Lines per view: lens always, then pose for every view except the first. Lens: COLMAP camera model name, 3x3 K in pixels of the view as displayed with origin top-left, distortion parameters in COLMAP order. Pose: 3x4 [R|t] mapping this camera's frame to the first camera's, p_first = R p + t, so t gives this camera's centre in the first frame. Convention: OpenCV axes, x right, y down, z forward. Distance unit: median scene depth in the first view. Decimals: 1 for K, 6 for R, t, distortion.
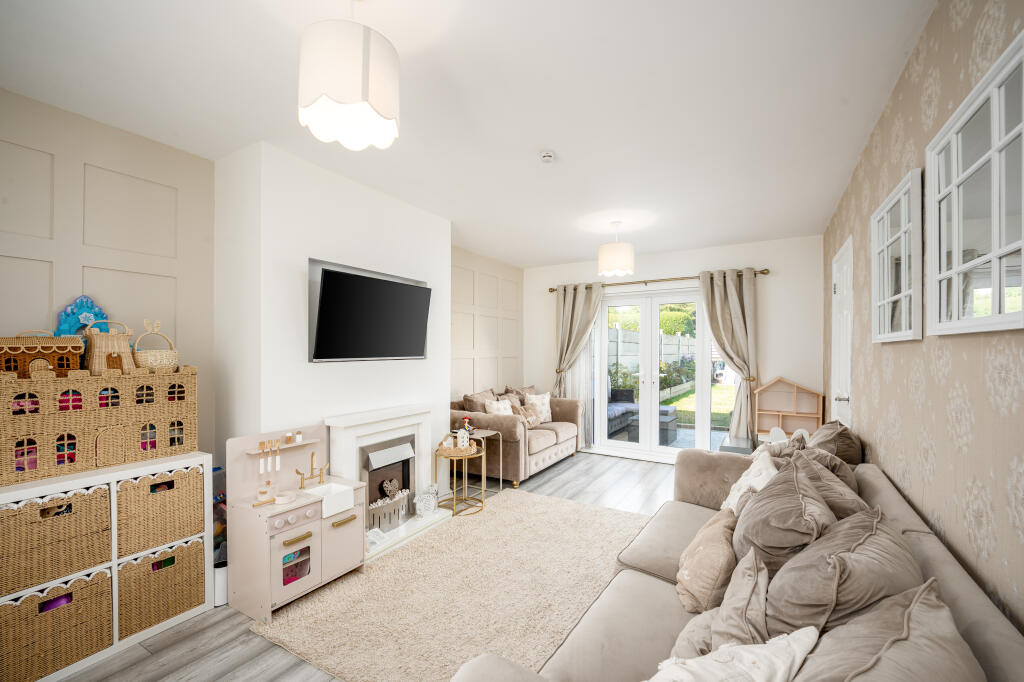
lens RADIAL K [[432.2, 0, 516.4], [0, 432.2, 349.0], [0, 0, 1]] dist [0.001362, -0.000314]
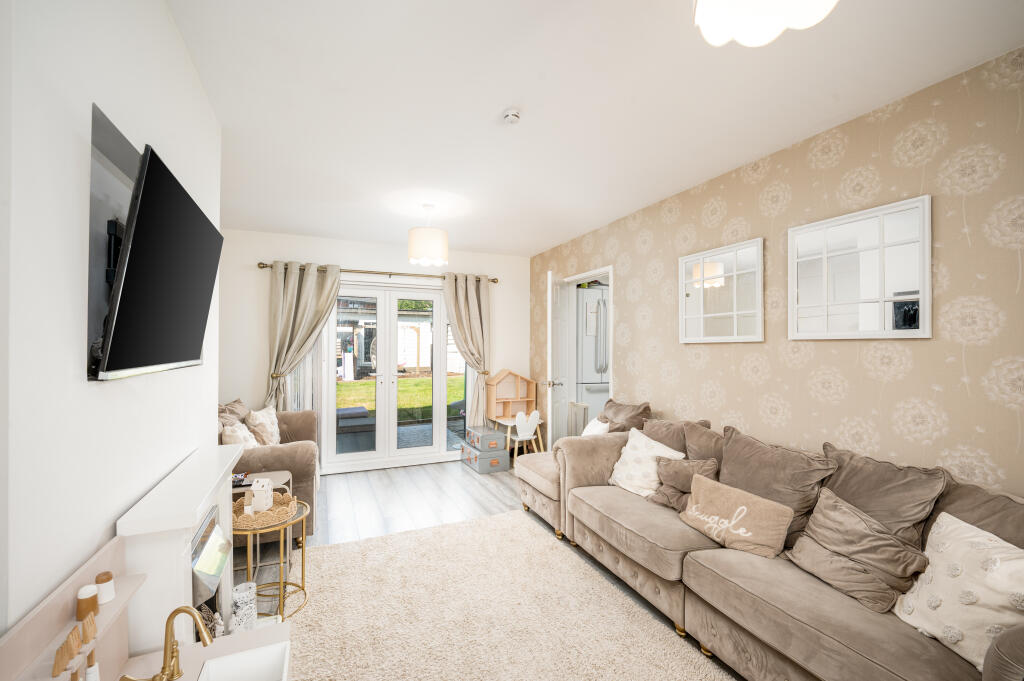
lens RADIAL K [[432.2, 0, 516.4], [0, 432.2, 348.5], [0, 0, 1]] dist [0.001362, -0.000314]
pose [[0.581881, -0.002180, 0.813271, -0.325031], [-0.001113, 0.999993, 0.003477, 0.000728], [-0.813273, -0.002928, 0.581875, 0.272134]]
